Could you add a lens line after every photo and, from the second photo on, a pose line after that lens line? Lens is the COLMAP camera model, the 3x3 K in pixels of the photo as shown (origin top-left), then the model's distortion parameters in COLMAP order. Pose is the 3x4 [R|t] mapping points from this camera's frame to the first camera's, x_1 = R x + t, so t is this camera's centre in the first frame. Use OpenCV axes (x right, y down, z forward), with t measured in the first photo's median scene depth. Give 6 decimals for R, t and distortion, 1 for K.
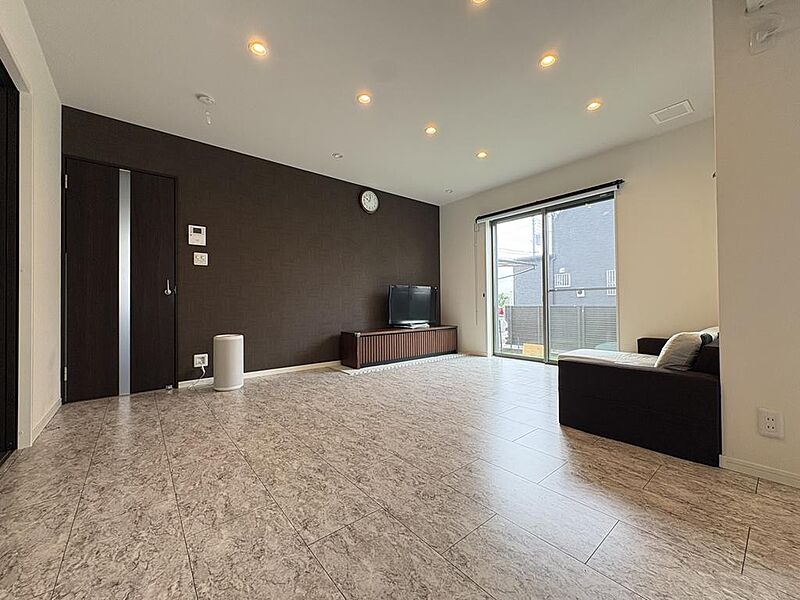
lens RADIAL K [[320.4, 0, 398.7], [0, 320.4, 299.5], [0, 0, 1]] dist [-0.002360, -0.000353]
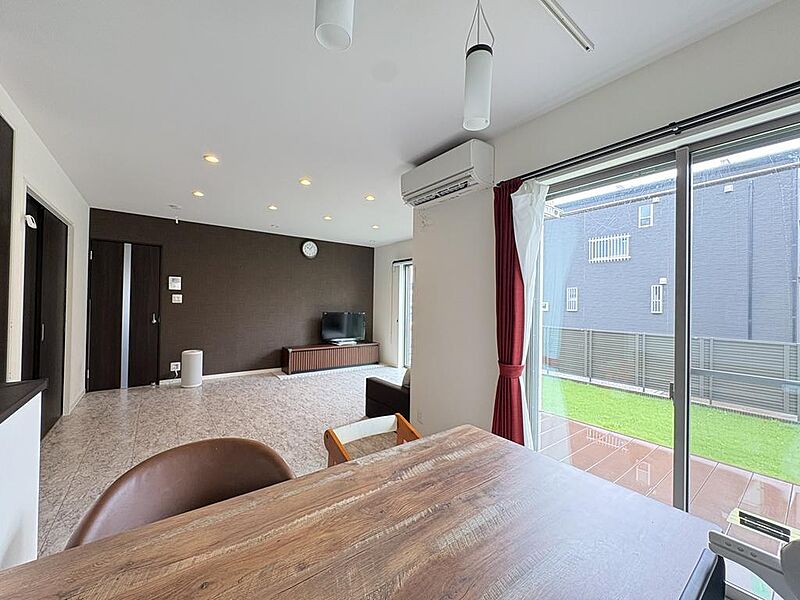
lens RADIAL K [[320.4, 0, 398.7], [0, 320.4, 299.5], [0, 0, 1]] dist [-0.002360, -0.000353]
pose [[0.998902, 0.026407, -0.038696, 0.480731], [-0.026330, 0.999650, 0.002521, -0.156352], [0.038749, -0.001500, 0.999248, -0.459580]]
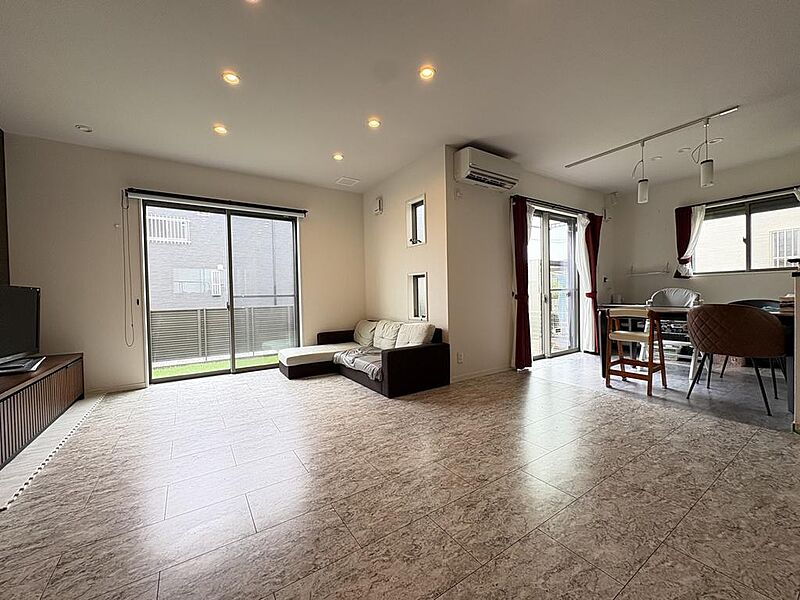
lens RADIAL K [[320.4, 0, 398.7], [0, 320.4, 299.5], [0, 0, 1]] dist [-0.002360, -0.000353]
pose [[0.107183, -0.009251, 0.994196, -0.567957], [0.007488, 0.999936, 0.008498, -0.031806], [-0.994211, 0.006533, 0.107246, 0.533021]]
